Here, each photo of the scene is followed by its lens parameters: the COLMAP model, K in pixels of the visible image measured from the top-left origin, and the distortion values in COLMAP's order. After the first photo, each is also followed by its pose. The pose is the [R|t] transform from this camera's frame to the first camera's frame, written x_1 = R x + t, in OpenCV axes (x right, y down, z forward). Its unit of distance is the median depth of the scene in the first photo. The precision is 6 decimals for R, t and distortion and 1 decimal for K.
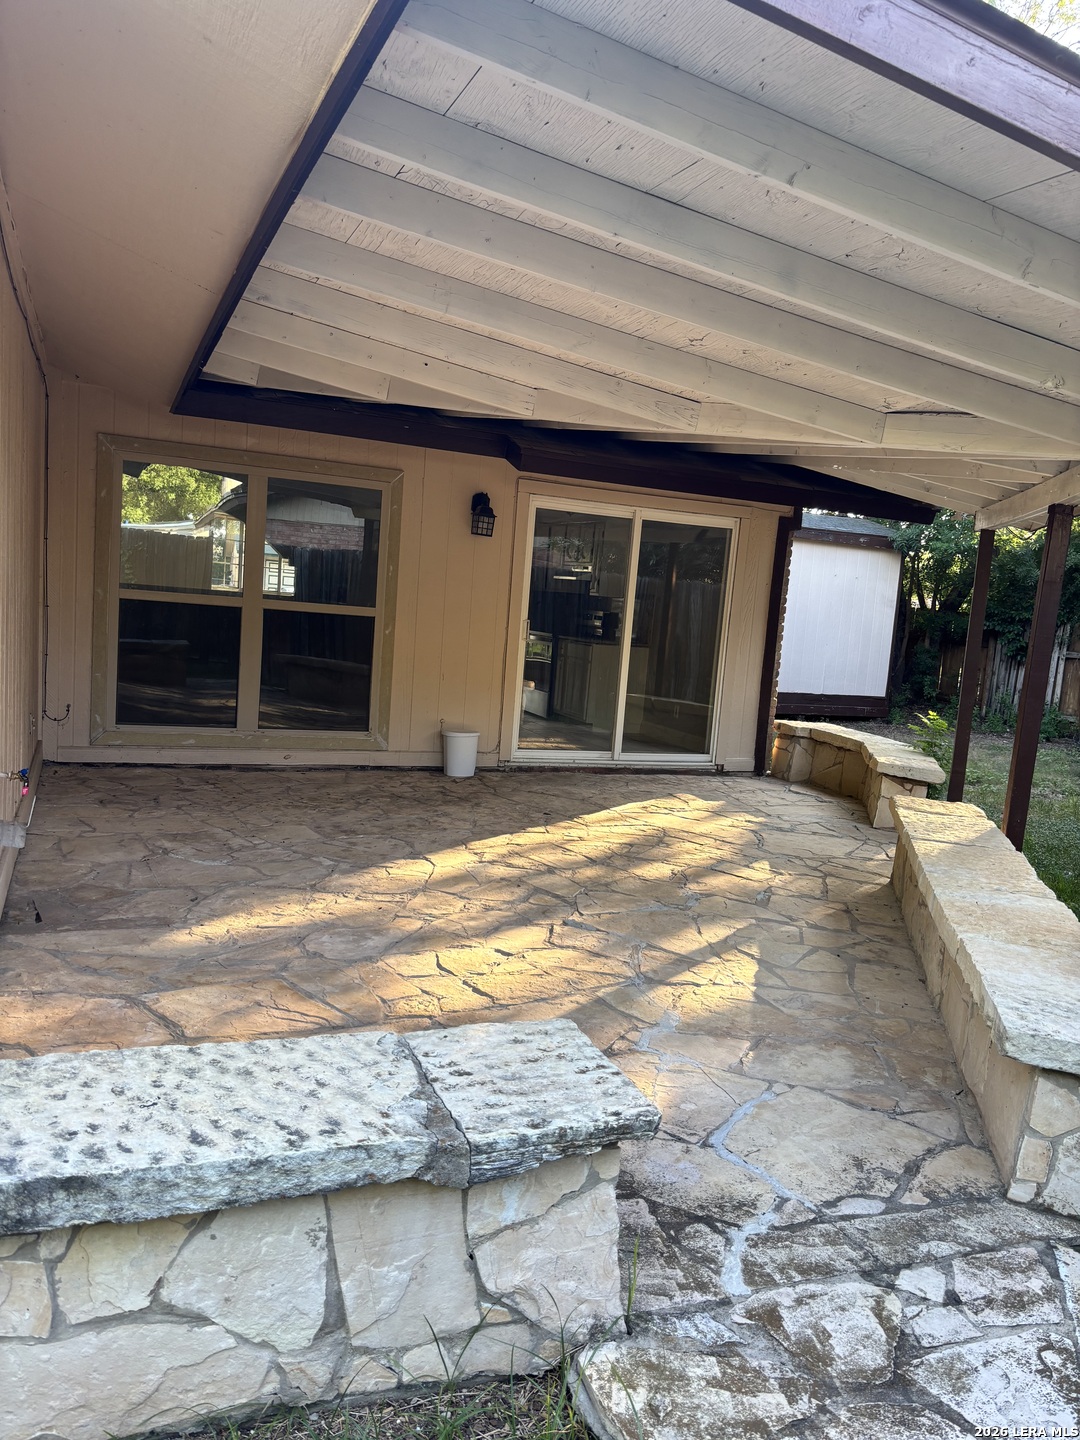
lens RADIAL K [[1085.7, 0, 540.0], [0, 1085.7, 720.0], [0, 0, 1]] dist [0.053235, -0.078209]
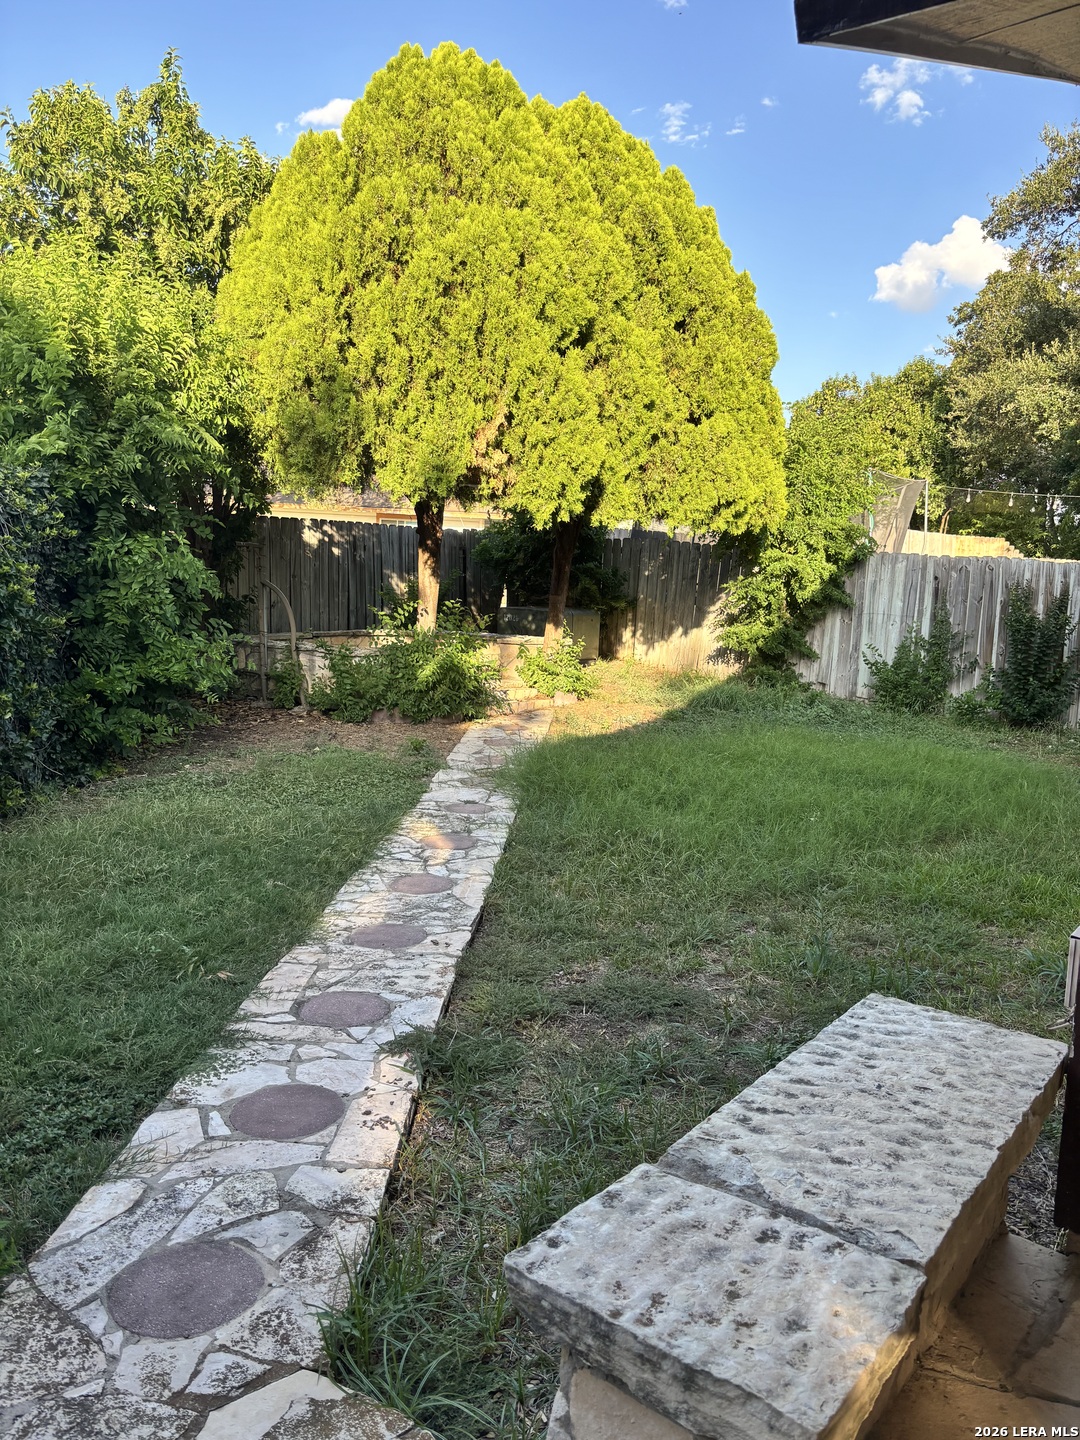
lens RADIAL K [[1085.7, 0, 540.0], [0, 1085.7, 720.0], [0, 0, 1]] dist [0.053235, -0.078209]
pose [[-0.846943, -0.049642, -0.529362, 0.486204], [-0.165633, 0.970721, 0.173970, -0.132768], [0.505227, 0.235023, -0.830368, 1.477621]]
